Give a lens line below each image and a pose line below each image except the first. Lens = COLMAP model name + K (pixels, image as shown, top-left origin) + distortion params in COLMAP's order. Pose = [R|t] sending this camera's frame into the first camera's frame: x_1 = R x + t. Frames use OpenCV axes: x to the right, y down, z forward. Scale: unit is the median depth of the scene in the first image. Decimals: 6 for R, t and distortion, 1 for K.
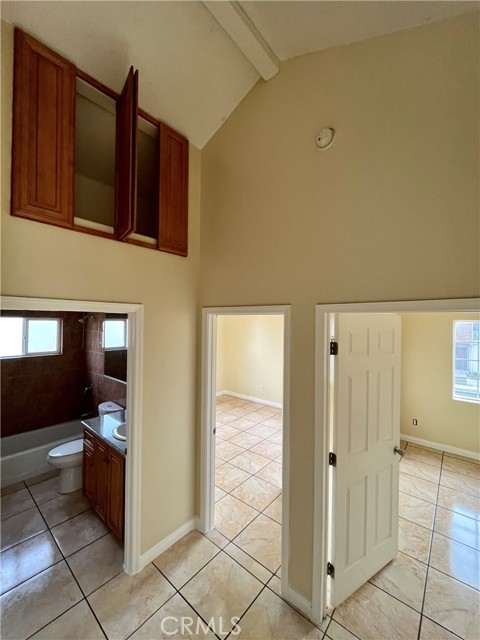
lens RADIAL K [[259.3, 0, 240.0], [0, 259.3, 317.8], [0, 0, 1]] dist [-0.003497, 0.000025]
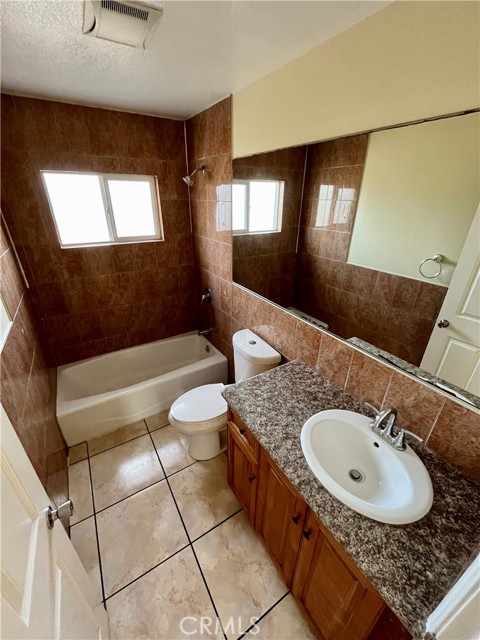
lens RADIAL K [[259.3, 0, 240.9], [0, 259.3, 319.9], [0, 0, 1]] dist [-0.003497, 0.000025]
pose [[0.953756, 0.127173, -0.272354, -0.330150], [0.003693, 0.901063, 0.433673, 0.042600], [0.300559, -0.414624, 0.858924, 0.457141]]
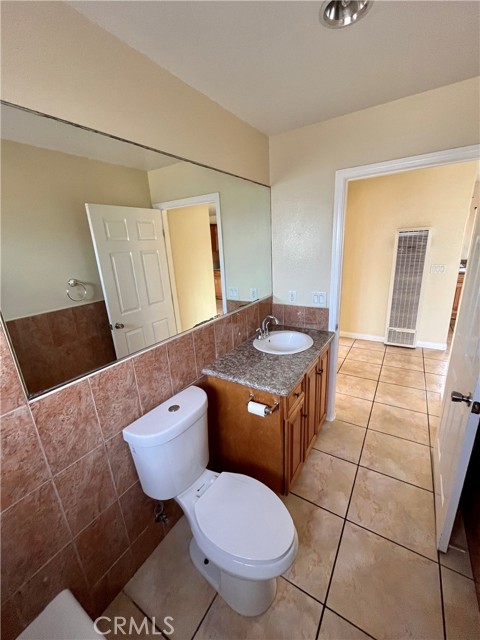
lens RADIAL K [[259.3, 0, 238.5], [0, 259.3, 318.4], [0, 0, 1]] dist [-0.003497, 0.000025]
pose [[-0.135154, -0.283541, 0.949388, -0.737278], [0.046254, 0.955330, 0.291900, 0.088383], [-0.989744, 0.083365, -0.116001, 0.815025]]
